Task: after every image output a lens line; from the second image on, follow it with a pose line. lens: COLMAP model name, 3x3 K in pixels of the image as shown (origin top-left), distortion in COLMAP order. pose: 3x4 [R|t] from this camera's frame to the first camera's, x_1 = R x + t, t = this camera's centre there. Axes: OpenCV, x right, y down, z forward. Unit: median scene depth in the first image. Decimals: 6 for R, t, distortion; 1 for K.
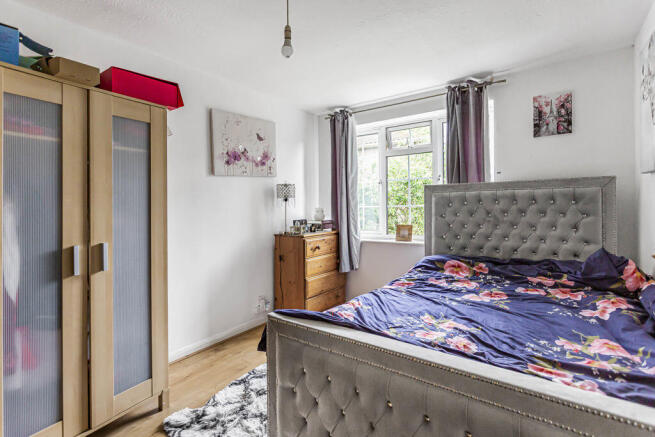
lens RADIAL K [[316.9, 0, 327.1], [0, 316.9, 202.7], [0, 0, 1]] dist [-0.000294, -0.000090]
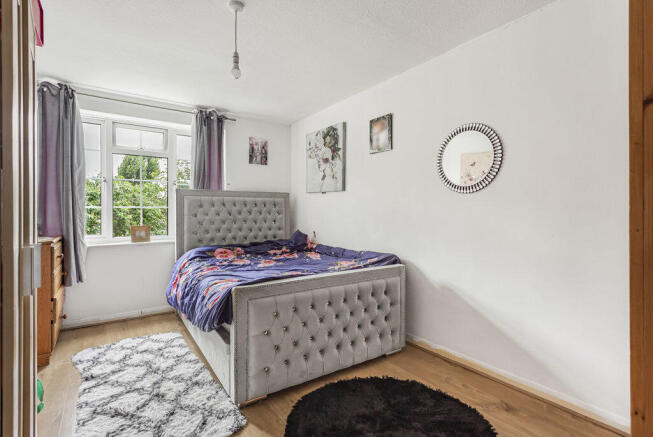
lens RADIAL K [[319.8, 0, 326.5], [0, 319.8, 218.5], [0, 0, 1]] dist [0.000489, 0.000048]
pose [[0.319025, -0.008576, 0.947708, -0.690281], [-0.014695, 0.999794, 0.013994, 0.030890], [-0.947632, -0.018391, 0.318833, 0.153785]]
